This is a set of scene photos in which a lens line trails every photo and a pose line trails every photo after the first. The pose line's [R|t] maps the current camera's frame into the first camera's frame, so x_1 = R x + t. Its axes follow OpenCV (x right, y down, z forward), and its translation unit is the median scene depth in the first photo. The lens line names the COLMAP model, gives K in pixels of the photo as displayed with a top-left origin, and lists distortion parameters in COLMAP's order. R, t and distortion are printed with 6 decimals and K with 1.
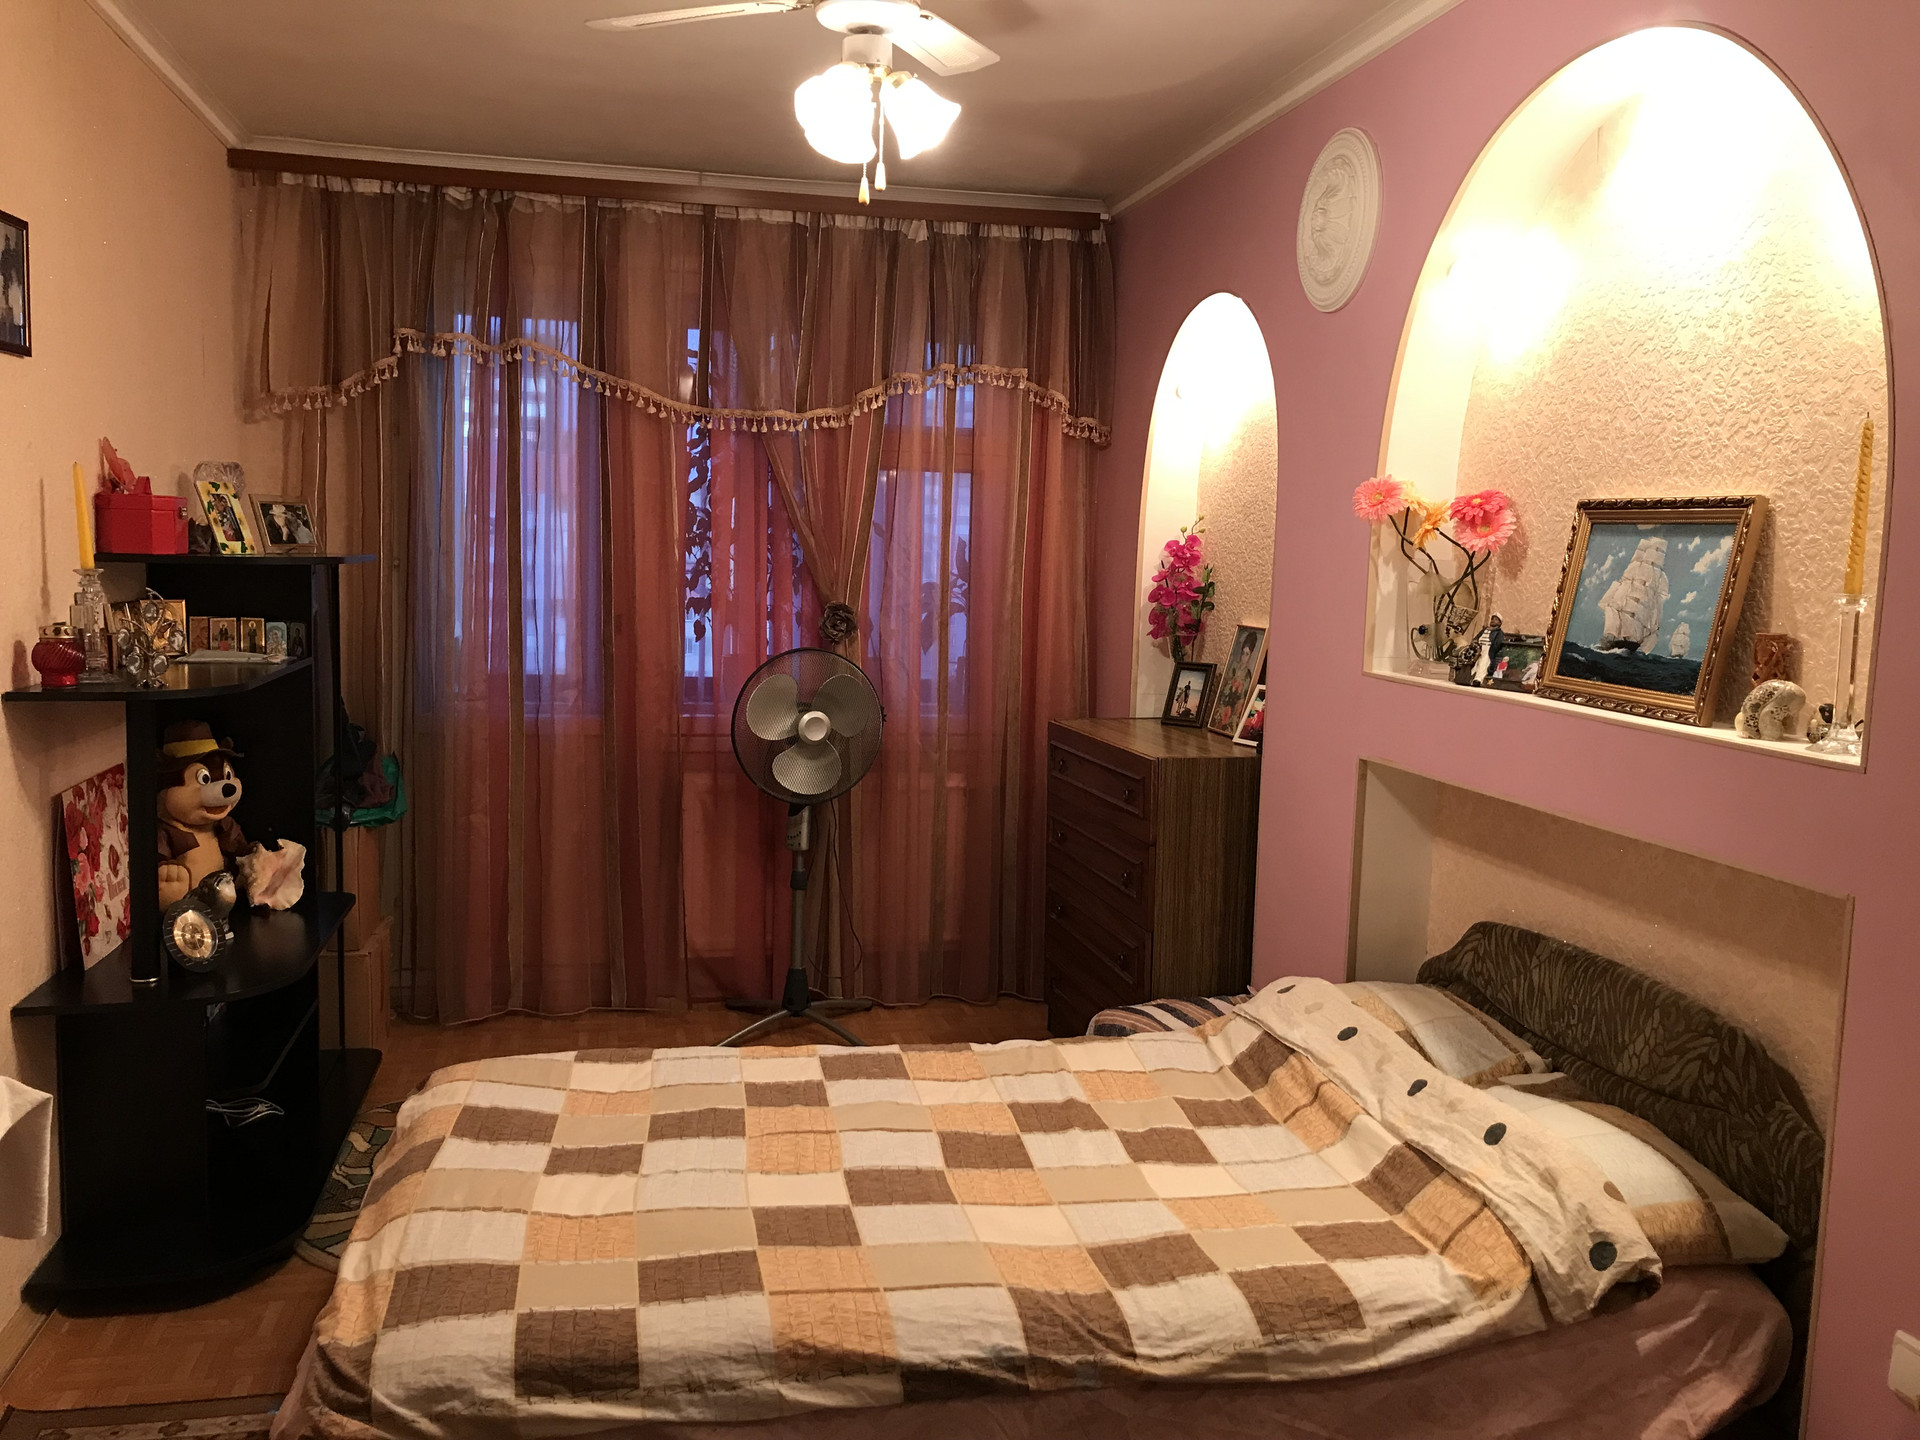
lens RADIAL K [[1566.7, 0, 960.0], [0, 1566.7, 720.0], [0, 0, 1]] dist [0.002230, -0.000264]
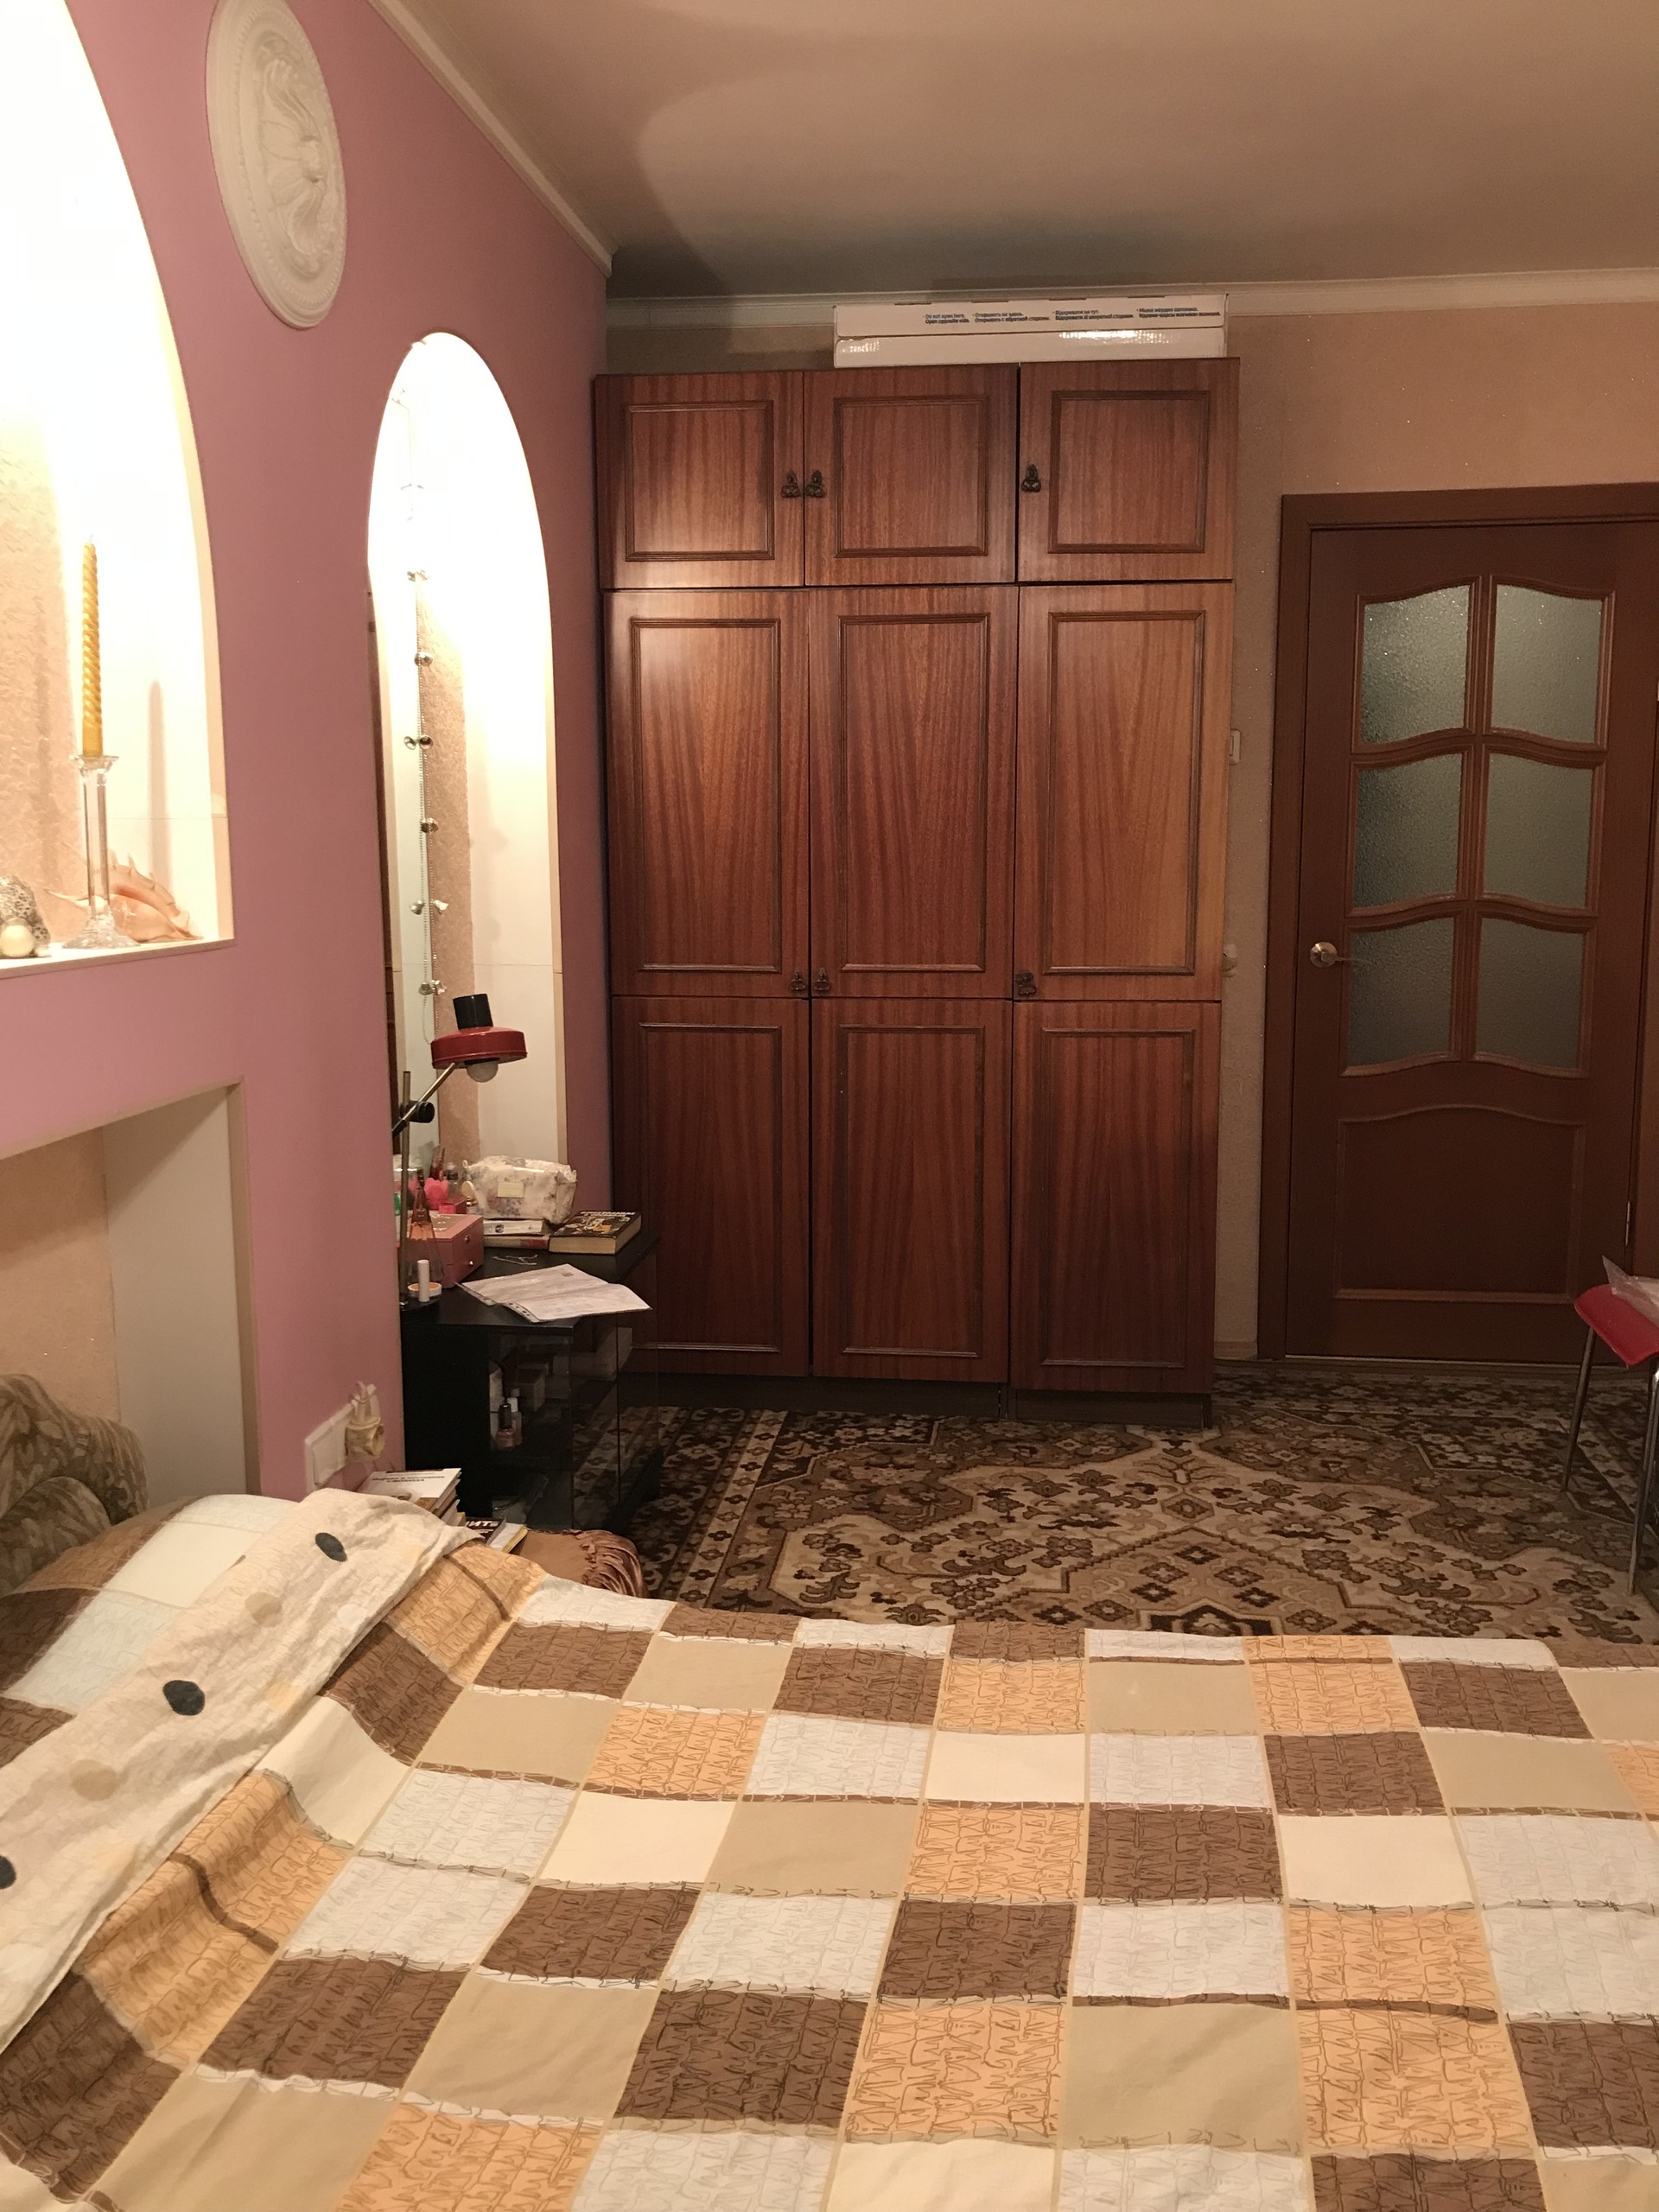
lens RADIAL K [[1805.0, 0, 829.5], [0, 1805.0, 1106.0], [0, 0, 1]] dist [0.002230, -0.000264]
pose [[-0.938178, -0.081207, 0.336493, -0.119745], [0.018364, 0.959047, 0.282652, -0.146955], [-0.345666, 0.271357, -0.898265, 1.592420]]
